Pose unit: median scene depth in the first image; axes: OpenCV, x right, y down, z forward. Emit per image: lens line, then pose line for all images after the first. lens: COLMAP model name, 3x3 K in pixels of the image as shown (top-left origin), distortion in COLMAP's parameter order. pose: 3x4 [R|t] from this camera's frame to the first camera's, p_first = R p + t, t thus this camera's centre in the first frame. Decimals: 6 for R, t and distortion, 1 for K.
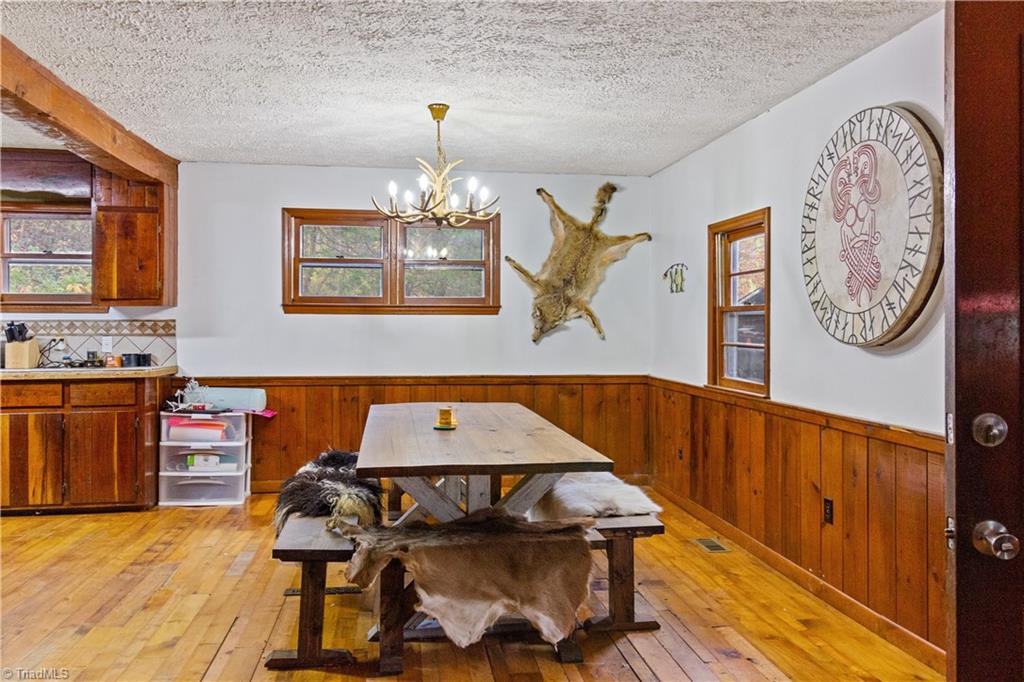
lens RADIAL K [[844.4, 0, 514.3], [0, 844.4, 318.9], [0, 0, 1]] dist [0.010764, 0.005195]
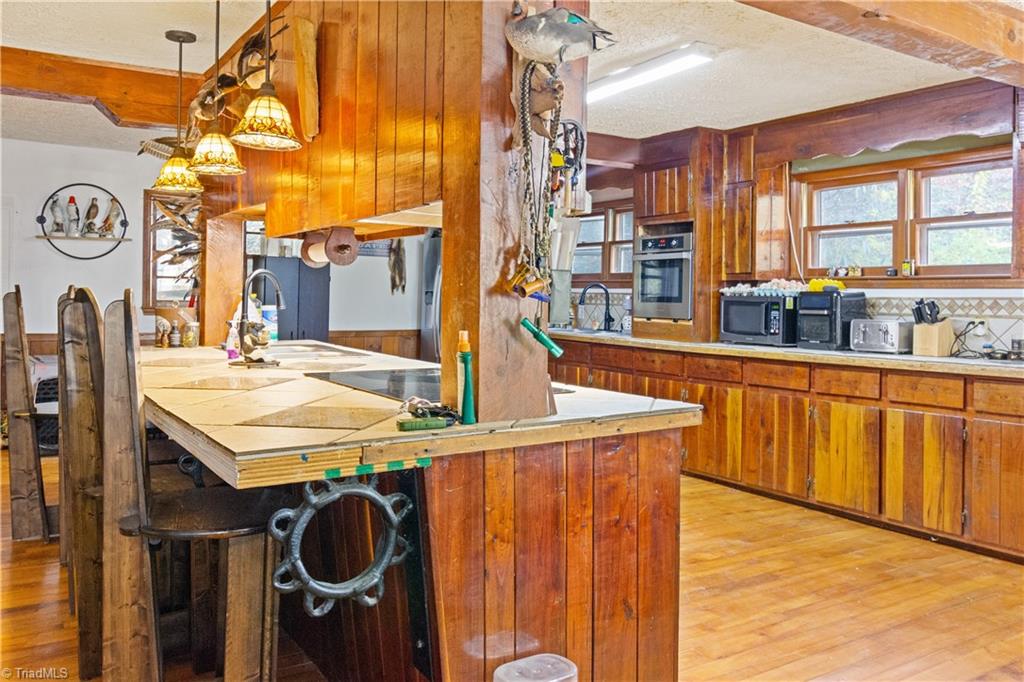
lens RADIAL K [[823.6, 0, 511.6], [0, 823.6, 304.6], [0, 0, 1]] dist [-0.004190, -0.001392]
pose [[0.418151, 0.011830, -0.908300, -0.026156], [-0.004368, 0.999930, 0.011013, 0.001410], [0.908367, -0.000638, 0.418174, 0.291248]]
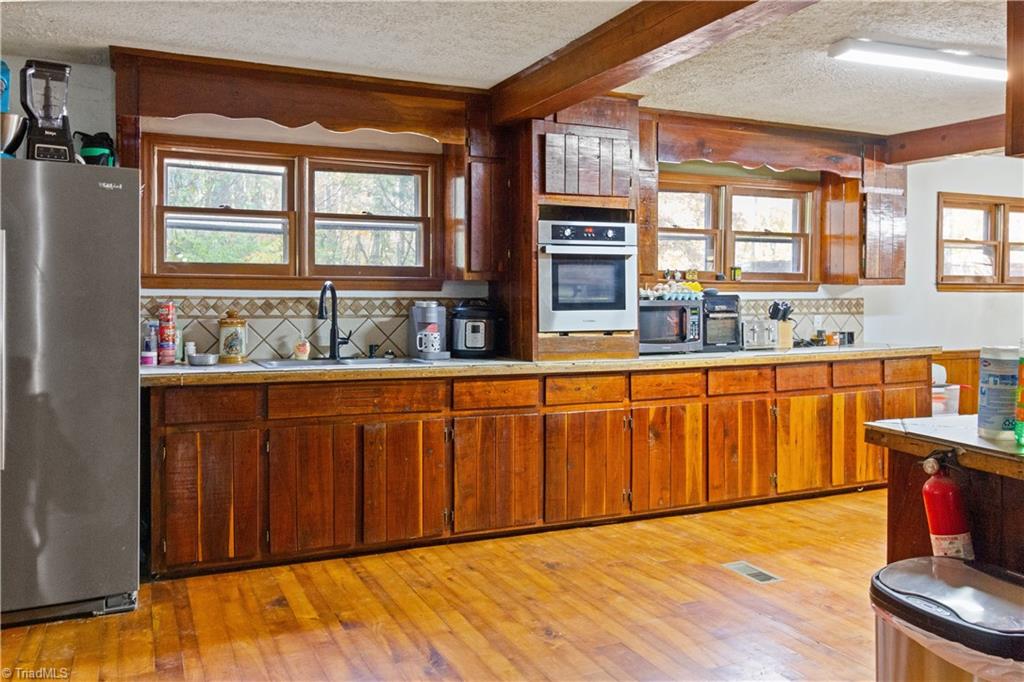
lens RADIAL K [[844.4, 0, 514.3], [0, 844.4, 318.9], [0, 0, 1]] dist [0.010764, 0.005195]
pose [[0.956356, -0.011957, 0.291958, -1.150224], [0.002826, 0.999494, 0.031677, -0.007760], [-0.292189, -0.029470, 0.955907, 0.148030]]
